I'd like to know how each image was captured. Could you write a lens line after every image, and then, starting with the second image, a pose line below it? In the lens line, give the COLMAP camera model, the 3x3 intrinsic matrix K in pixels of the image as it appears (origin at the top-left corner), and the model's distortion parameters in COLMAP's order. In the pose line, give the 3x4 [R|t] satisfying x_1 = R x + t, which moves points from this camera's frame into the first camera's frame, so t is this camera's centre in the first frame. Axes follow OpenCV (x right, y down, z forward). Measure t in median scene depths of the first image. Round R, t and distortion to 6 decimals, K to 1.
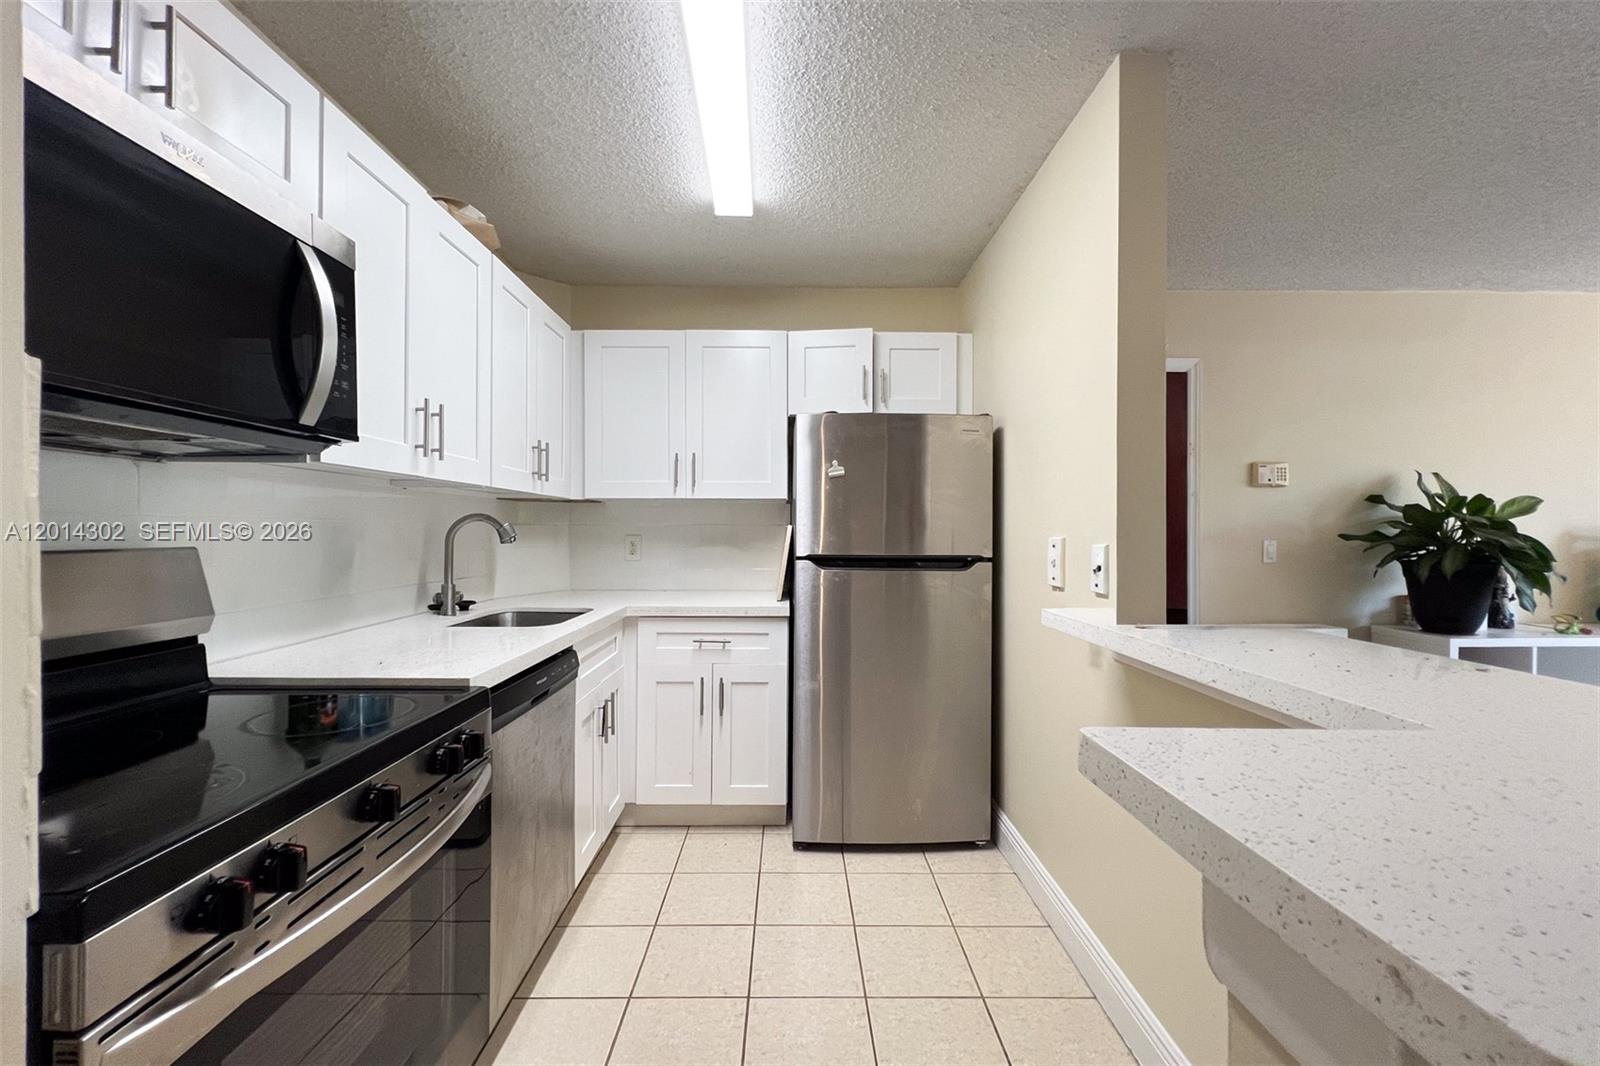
lens RADIAL K [[648.3, 0, 800.0], [0, 648.3, 533.0], [0, 0, 1]] dist [0.000384, 0.000052]
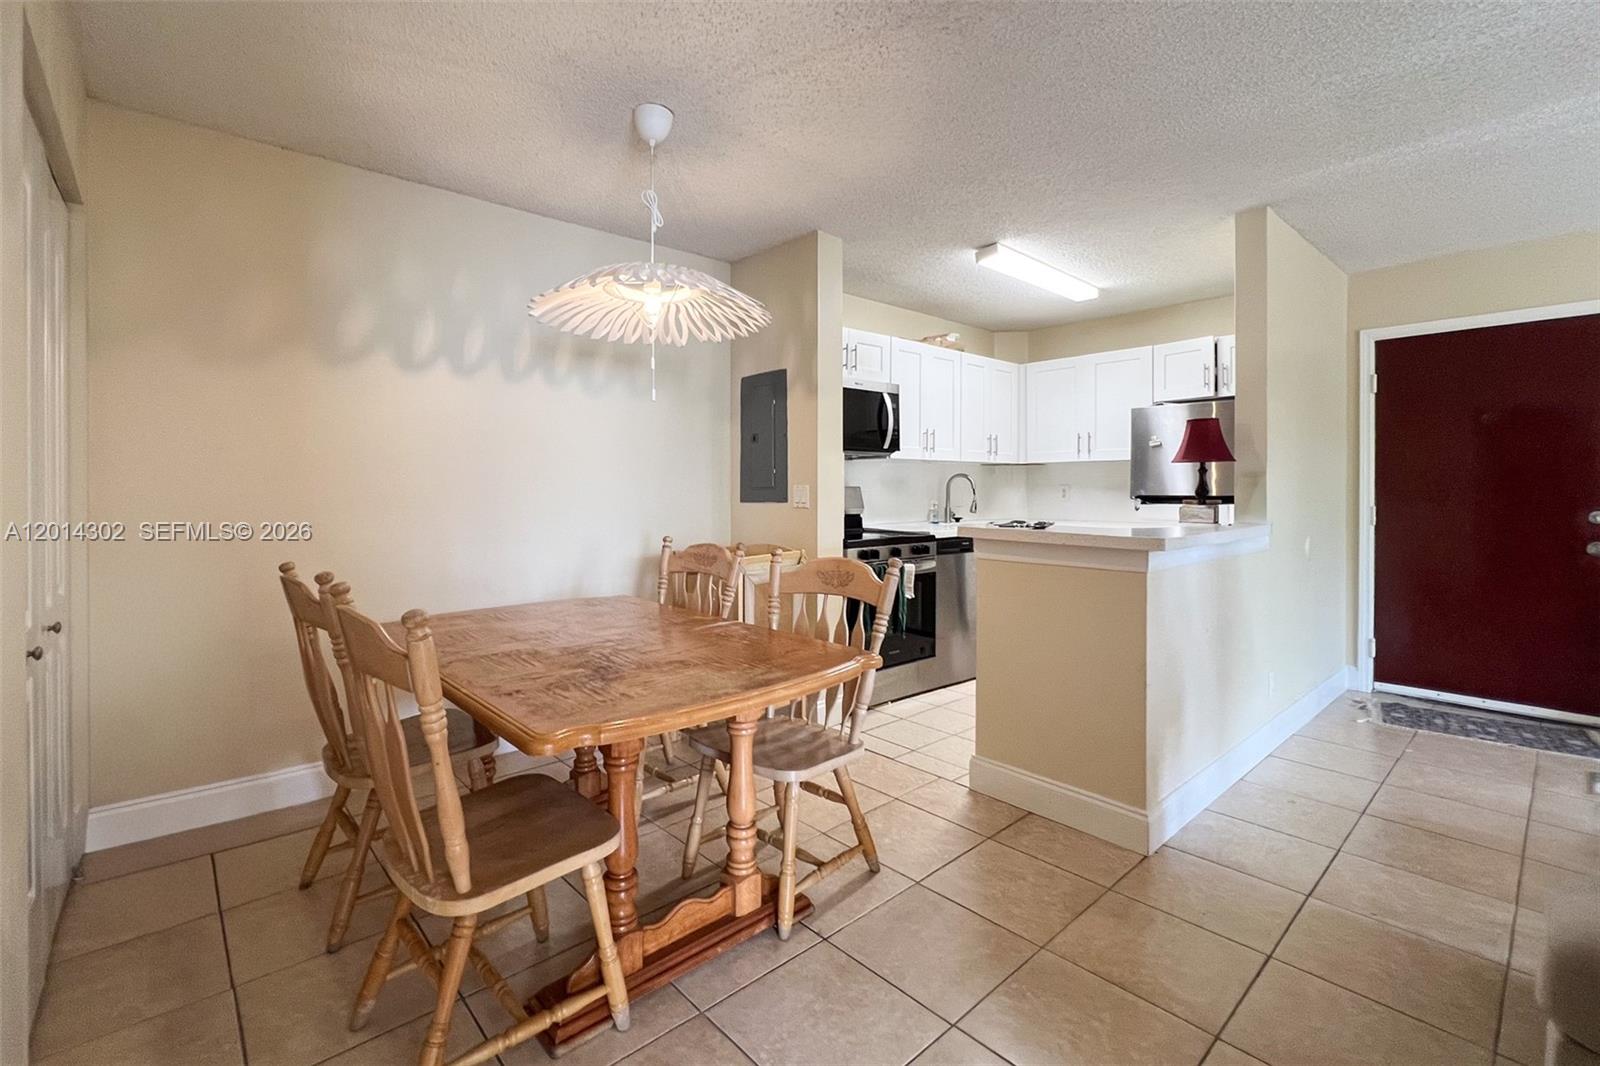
lens RADIAL K [[672.5, 0, 797.0], [0, 672.5, 494.4], [0, 0, 1]] dist [-0.000227, -0.000073]
pose [[0.671630, 0.000951, -0.740886, 1.282006], [0.001401, 0.999996, 0.002554, 0.049257], [0.740885, -0.002753, 0.671626, -1.416446]]
